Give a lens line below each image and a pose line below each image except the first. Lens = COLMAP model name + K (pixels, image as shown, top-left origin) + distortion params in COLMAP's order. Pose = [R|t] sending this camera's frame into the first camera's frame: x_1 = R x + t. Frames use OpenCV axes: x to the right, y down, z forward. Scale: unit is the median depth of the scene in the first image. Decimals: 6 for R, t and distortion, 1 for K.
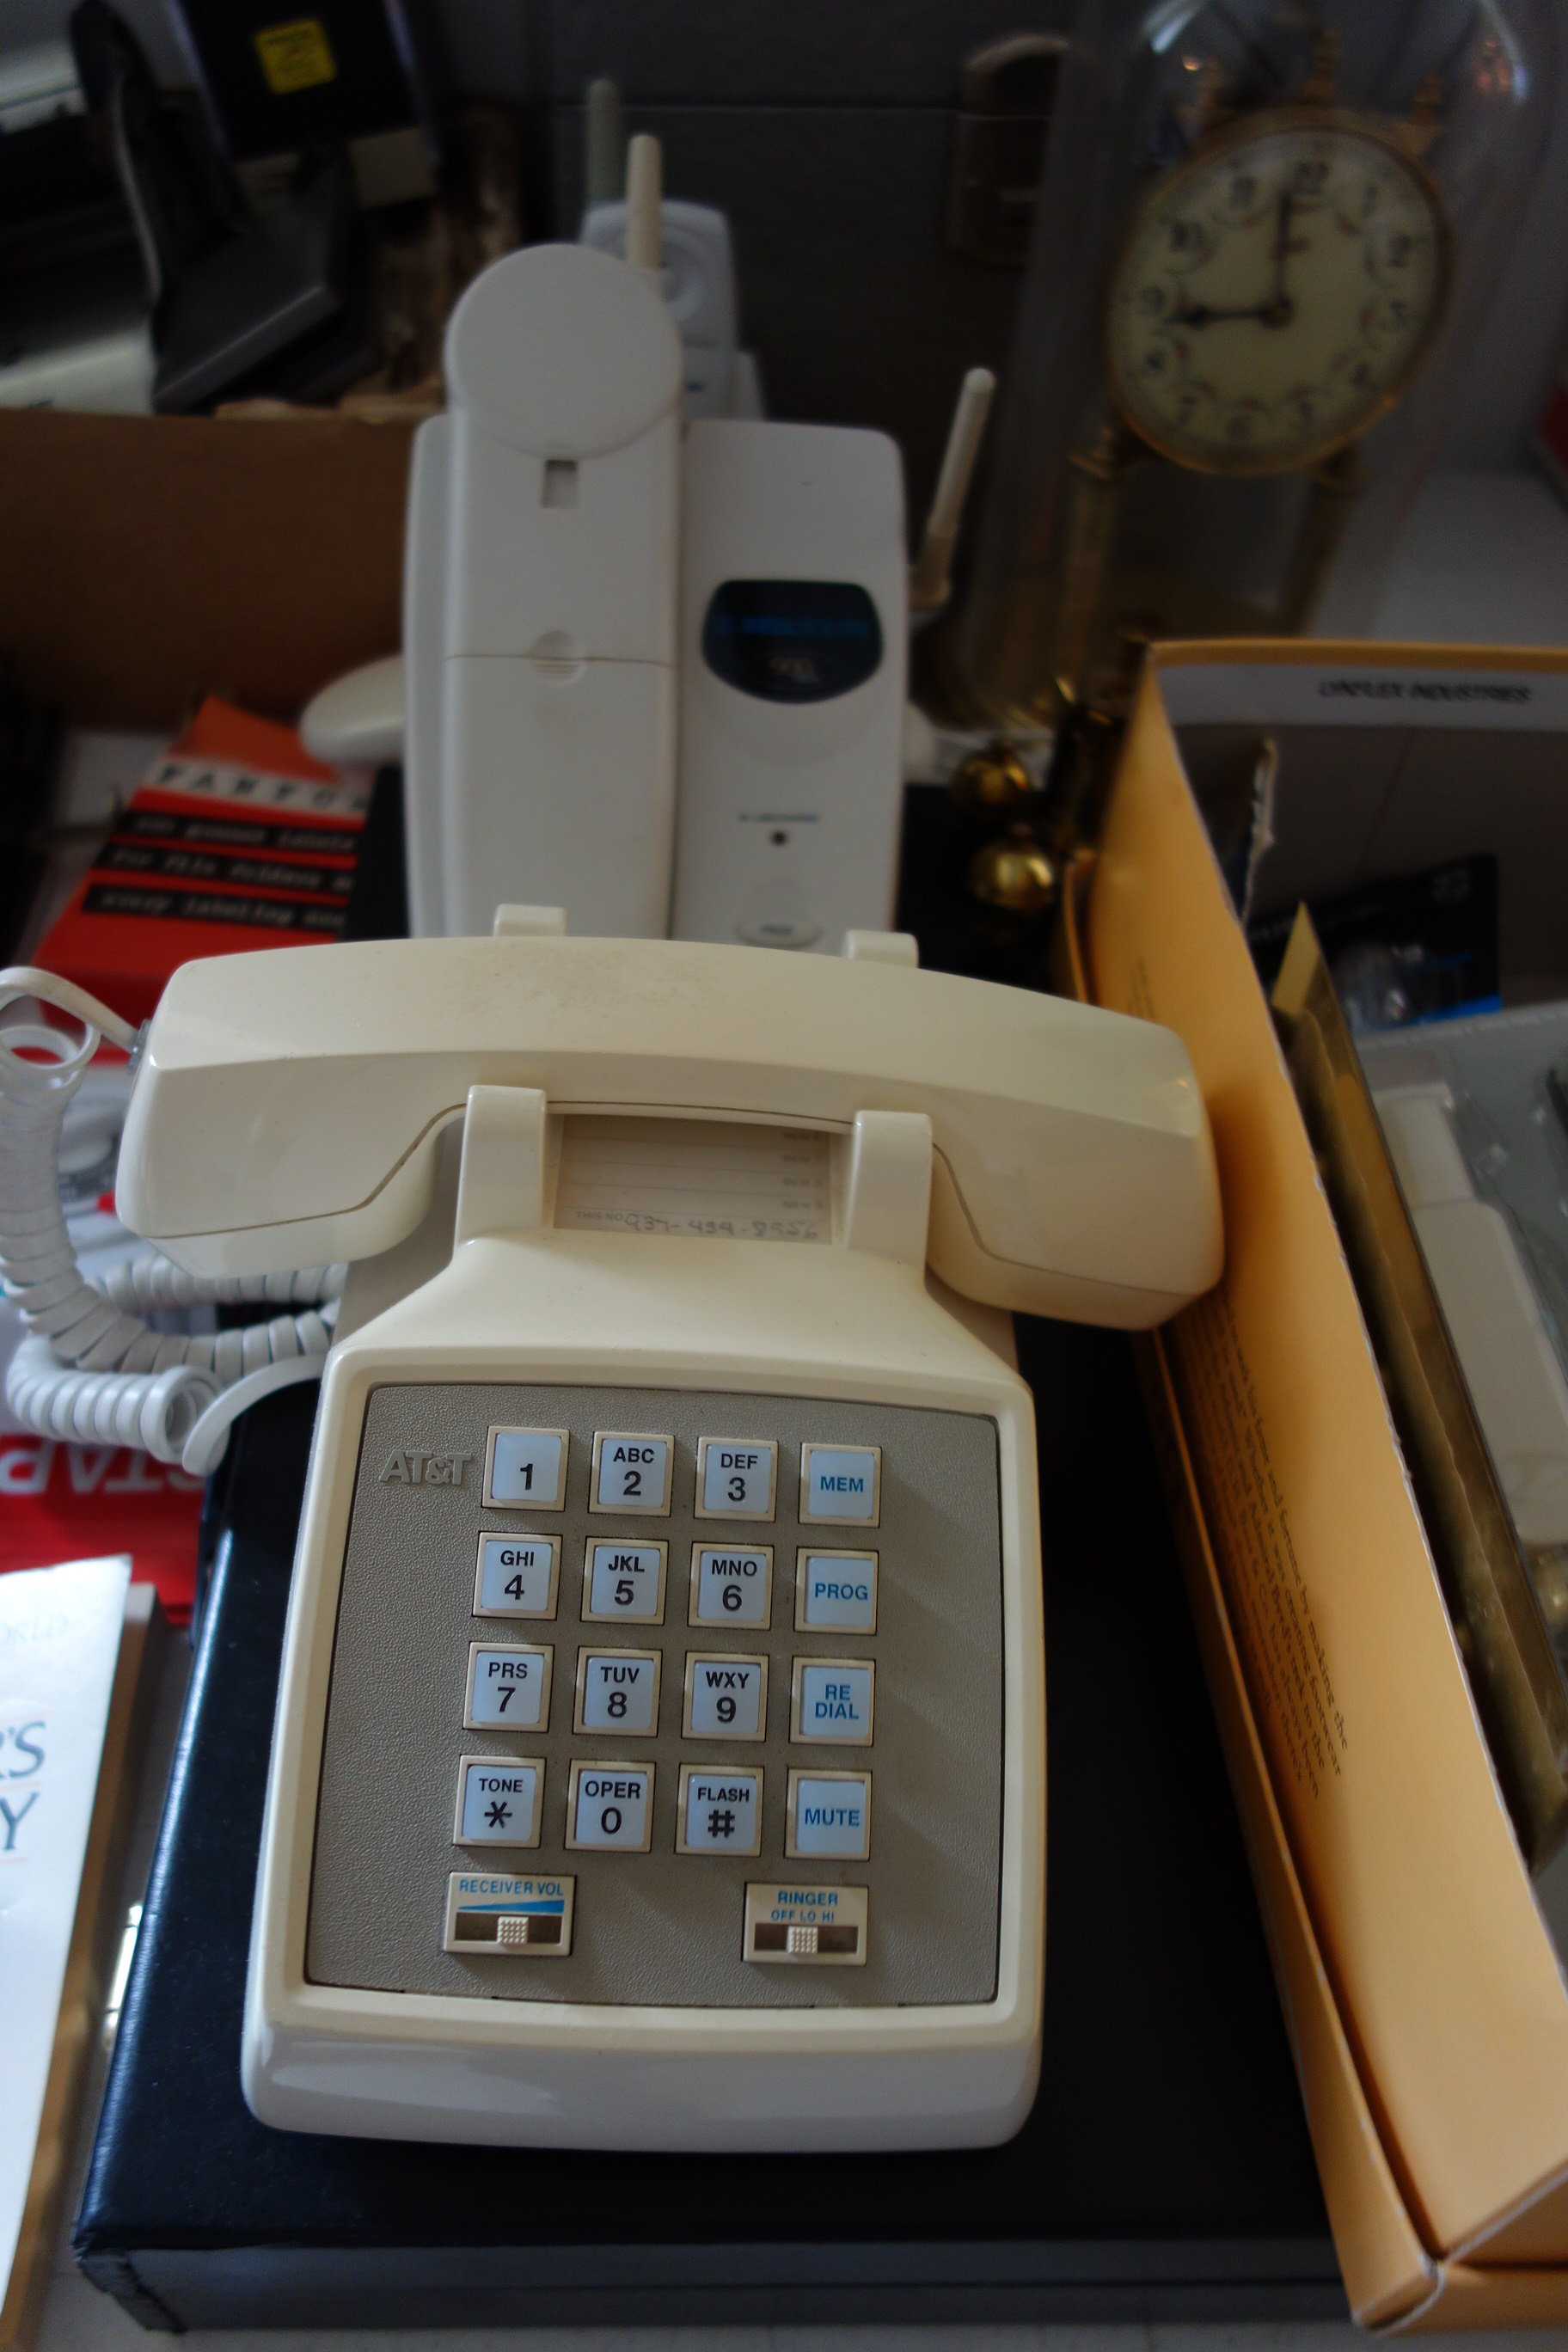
lens RADIAL K [[1850.0, 0, 779.4], [0, 1850.0, 1184.1], [0, 0, 1]] dist [0.008211, -0.001817]
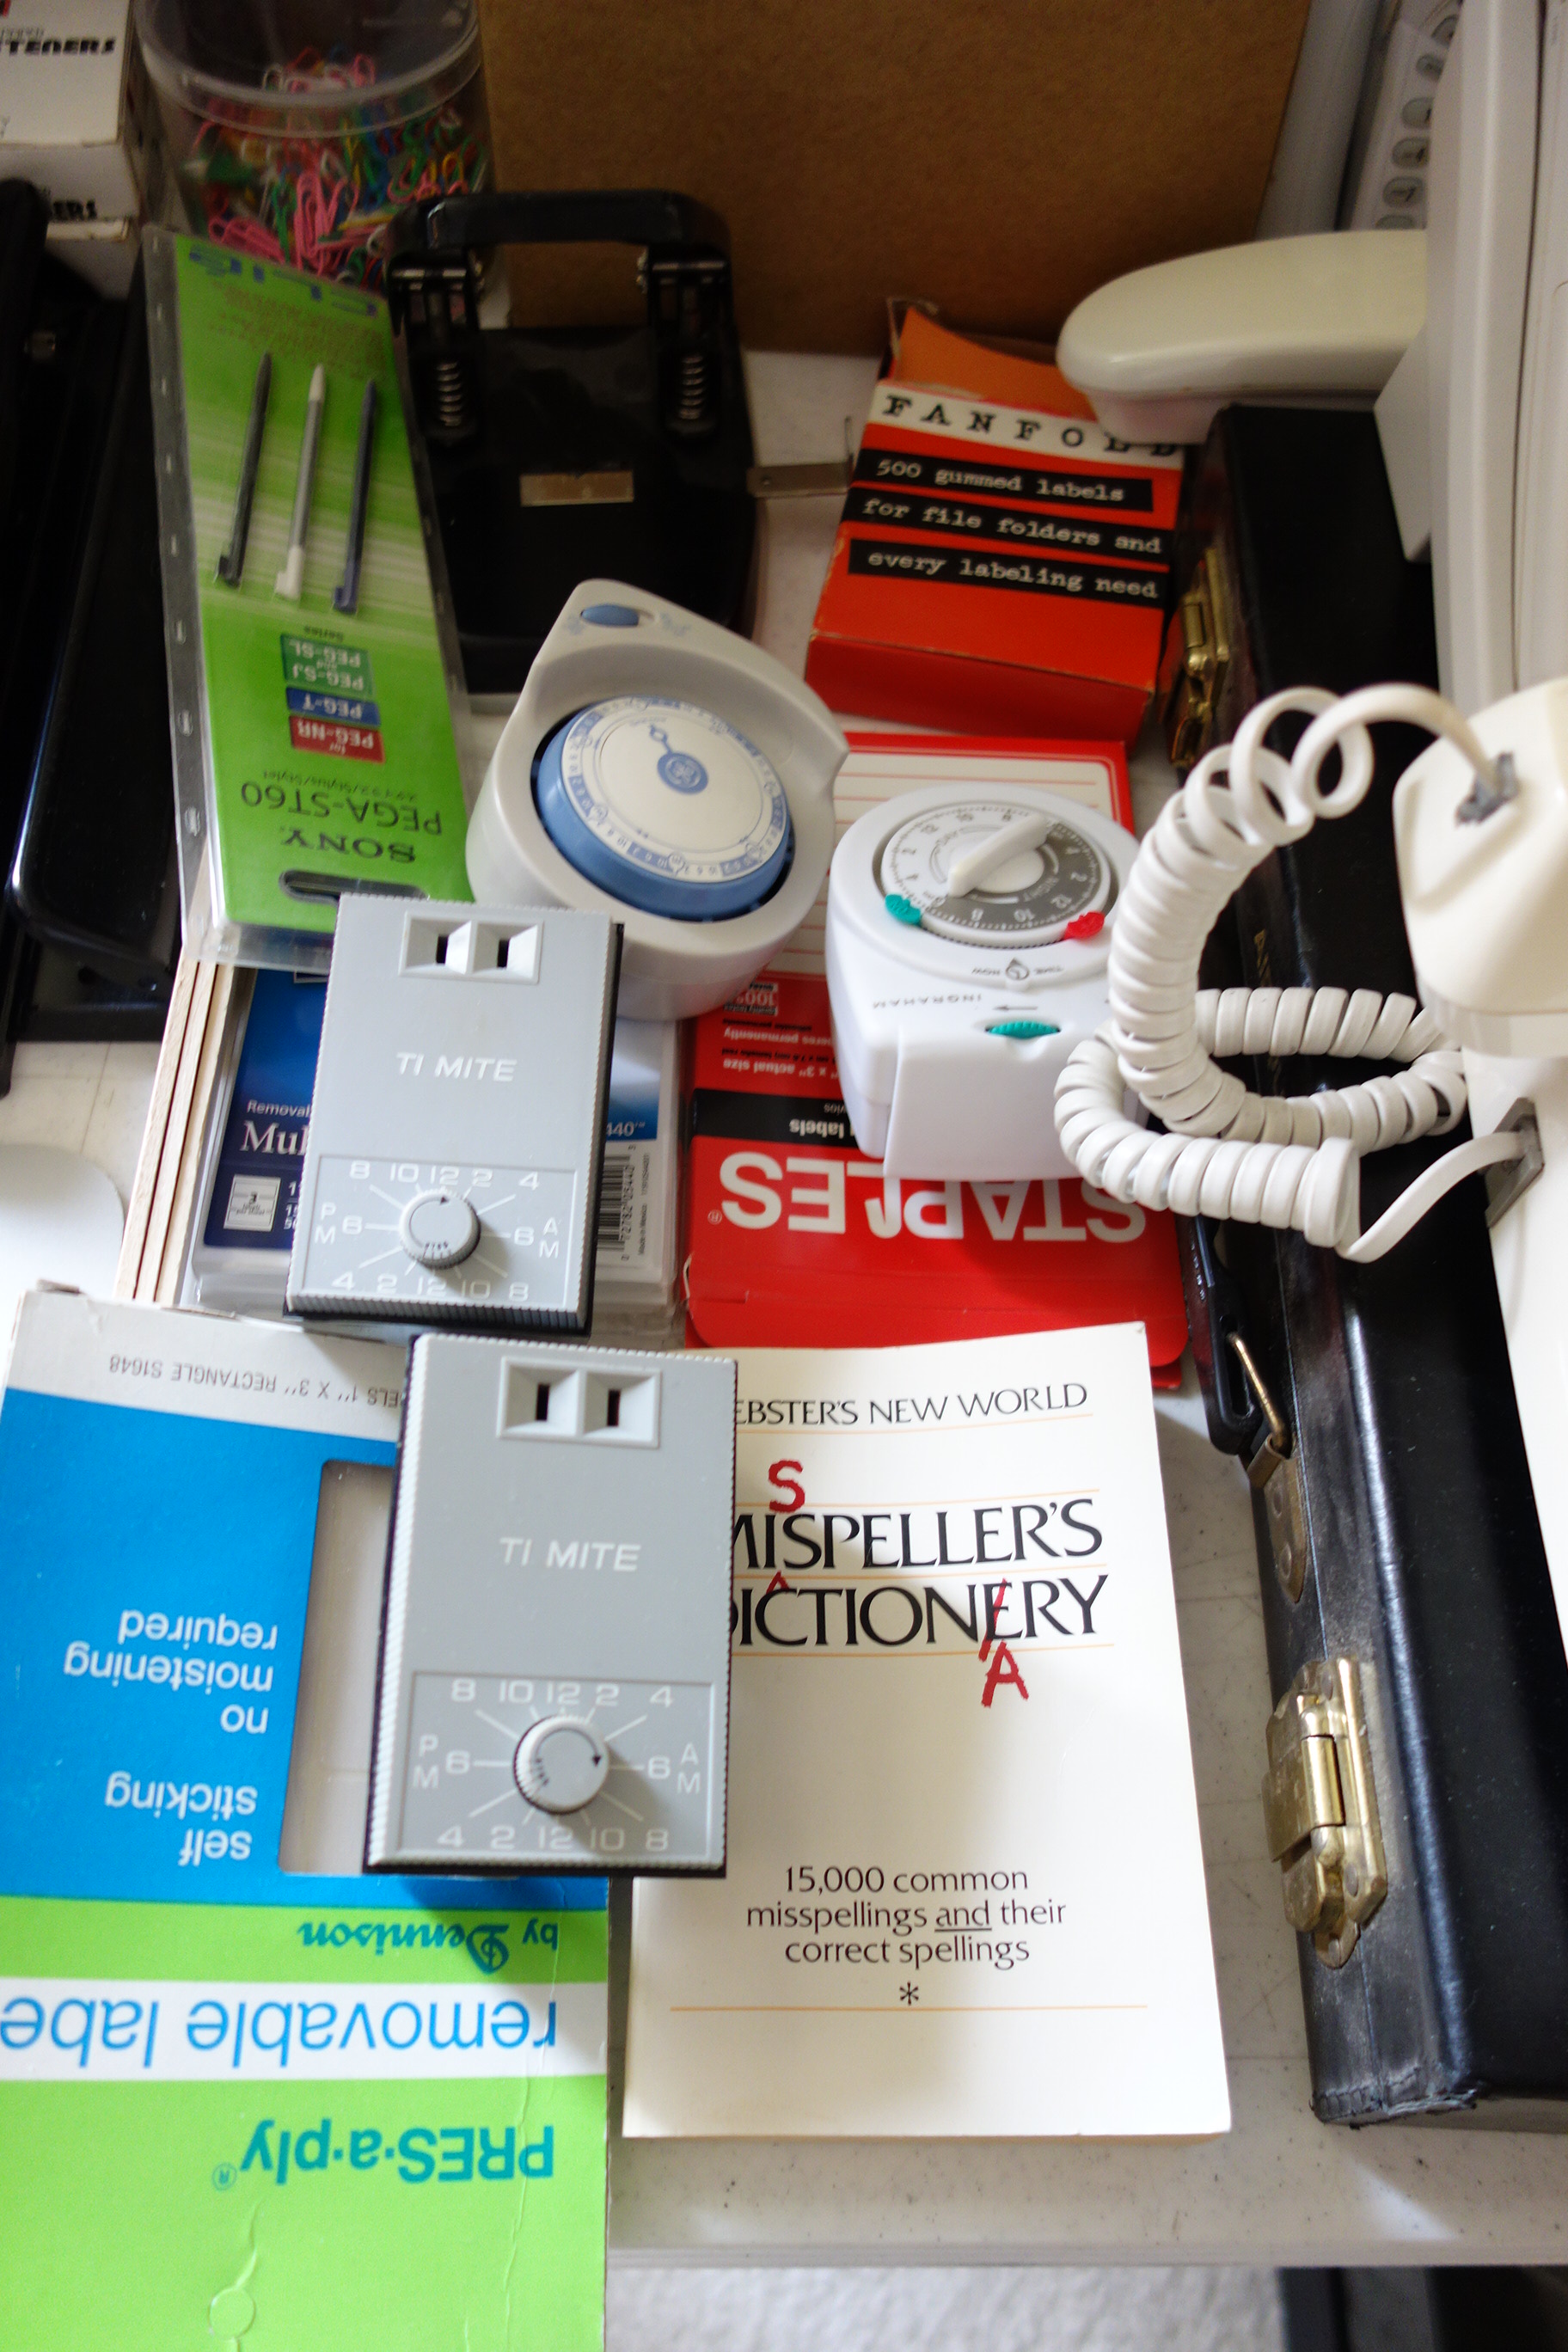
lens RADIAL K [[1859.9, 0, 779.4], [0, 1859.9, 1187.3], [0, 0, 1]] dist [0.013318, -0.010600]
pose [[0.998075, 0.037057, -0.049725, -0.407457], [-0.026998, 0.981501, 0.189543, -0.030120], [0.055830, -0.187835, 0.980613, 0.079047]]
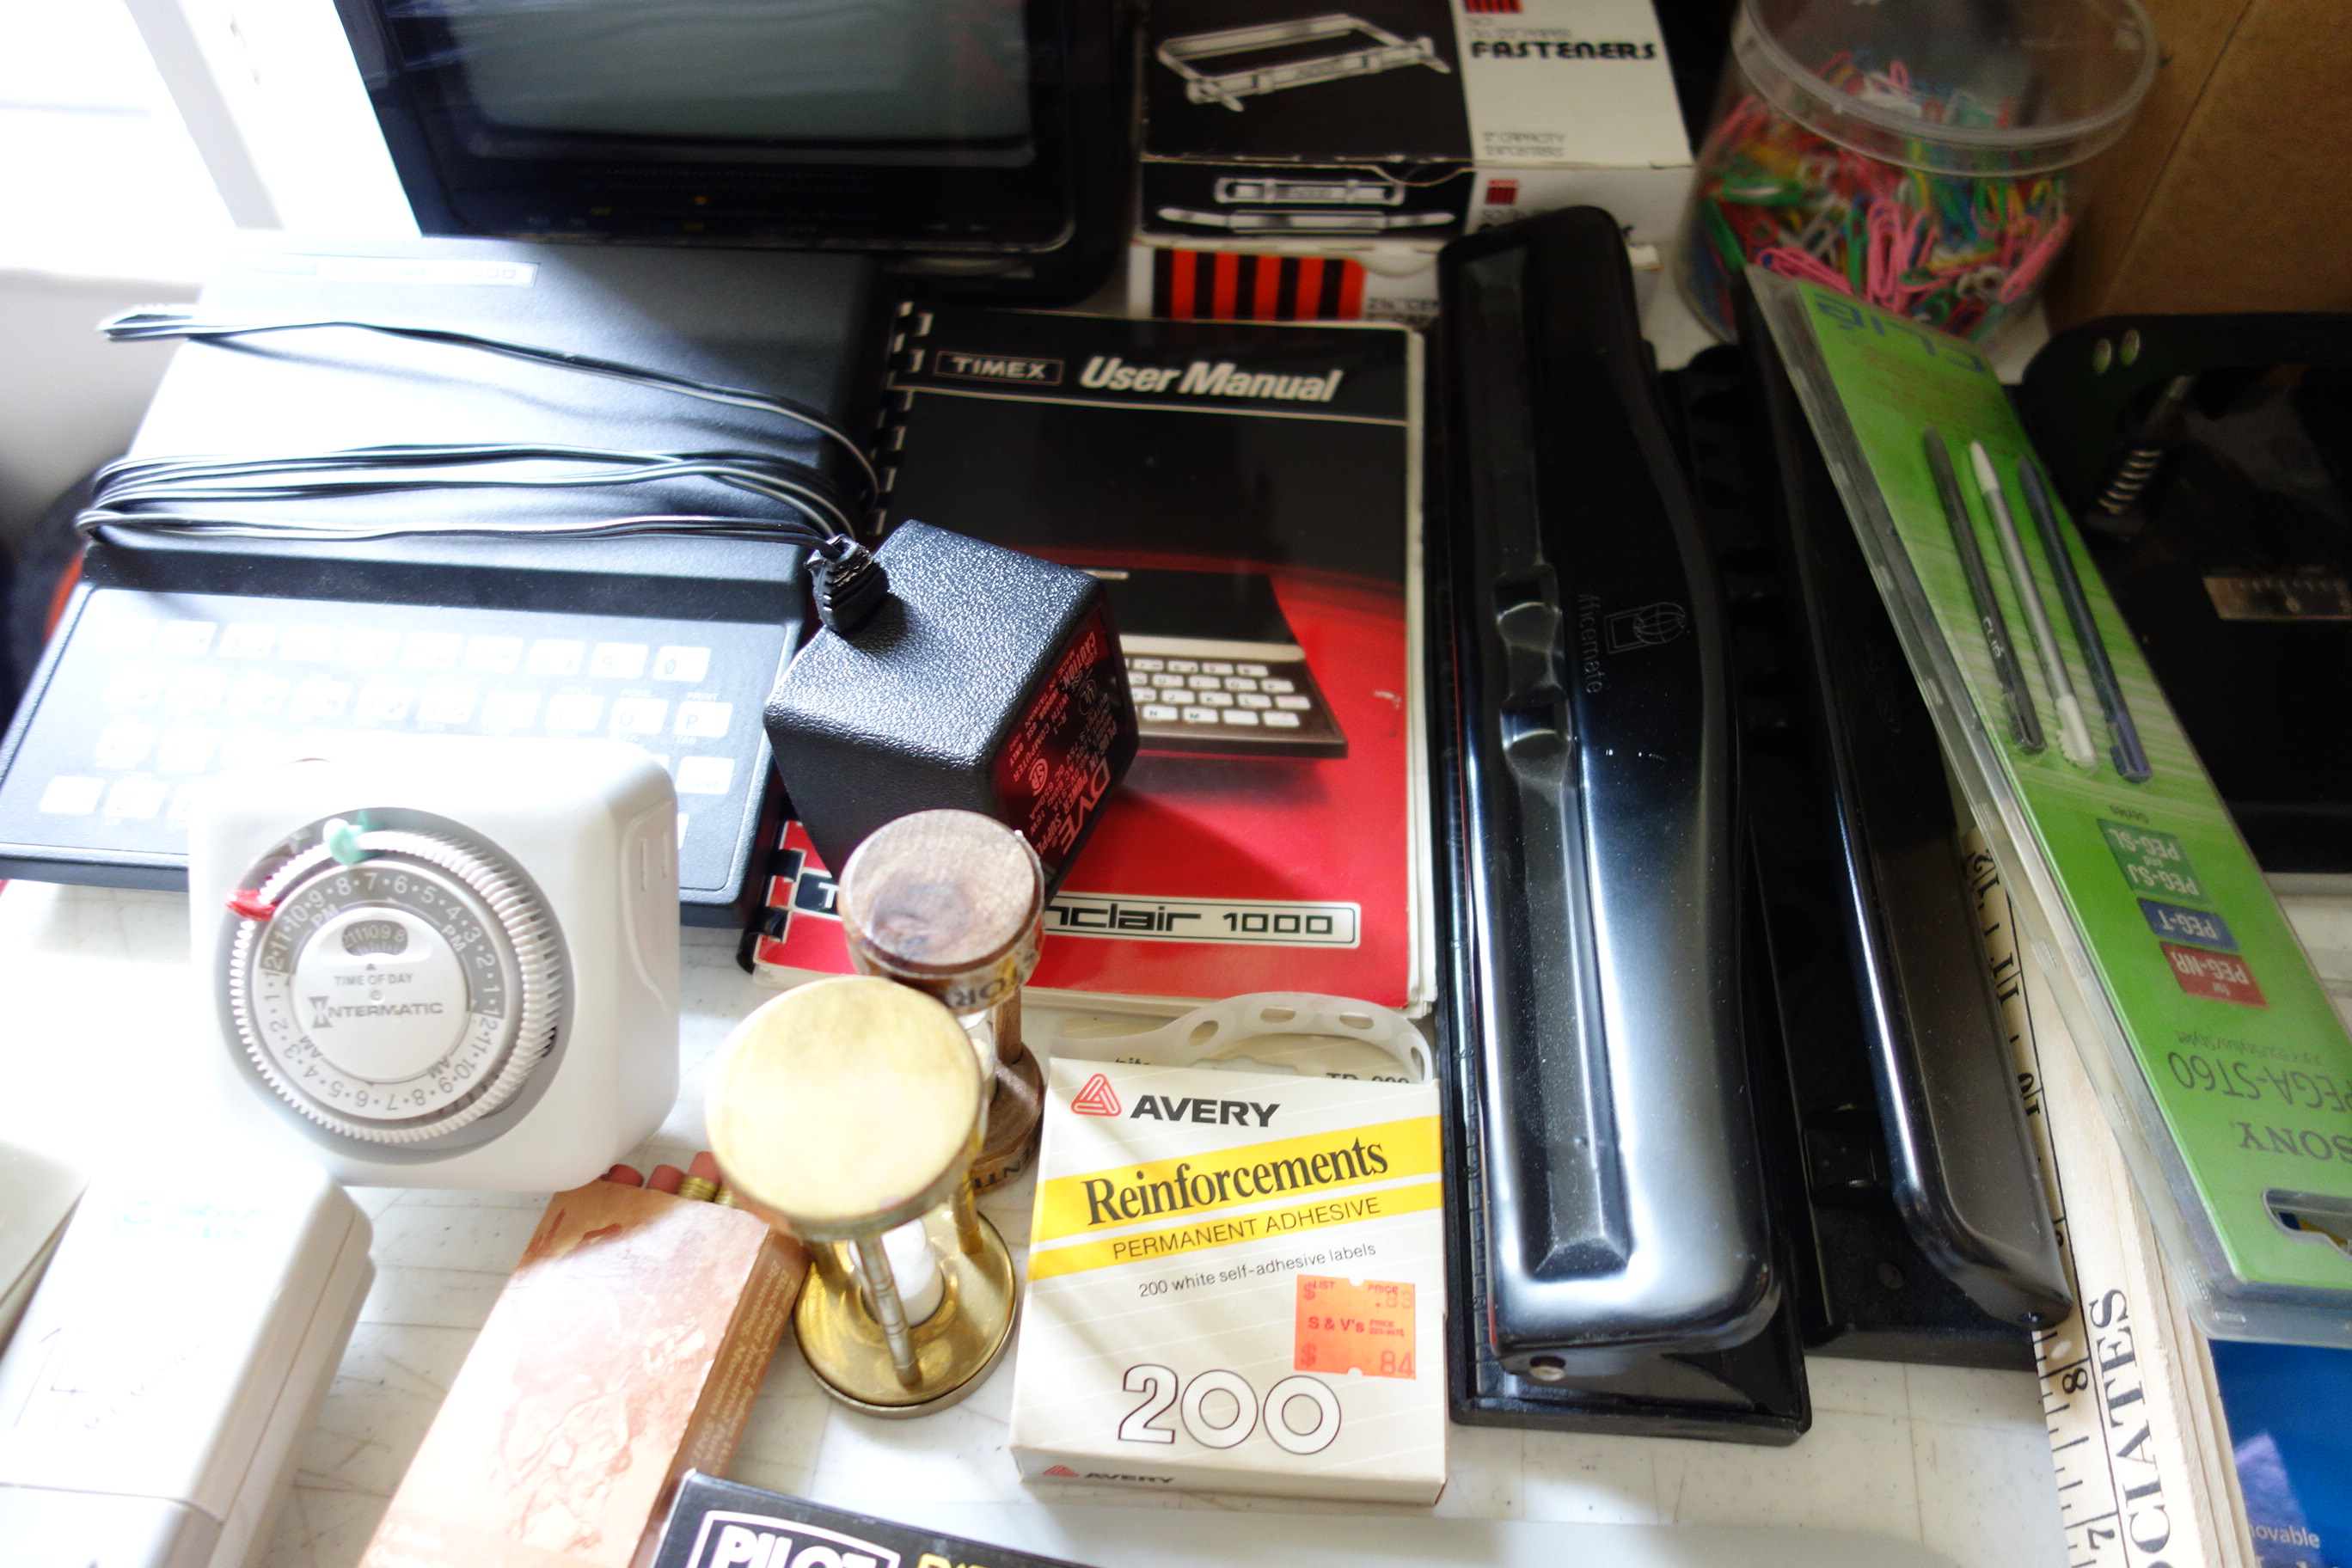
lens RADIAL K [[1850.0, 0, 1166.4], [0, 1850.0, 785.5], [0, 0, 1]] dist [0.008211, -0.001817]
pose [[0.984739, 0.095985, -0.145177, -0.966707], [-0.083999, 0.992699, 0.086563, -0.163689], [0.152425, -0.073047, 0.985612, 0.269661]]
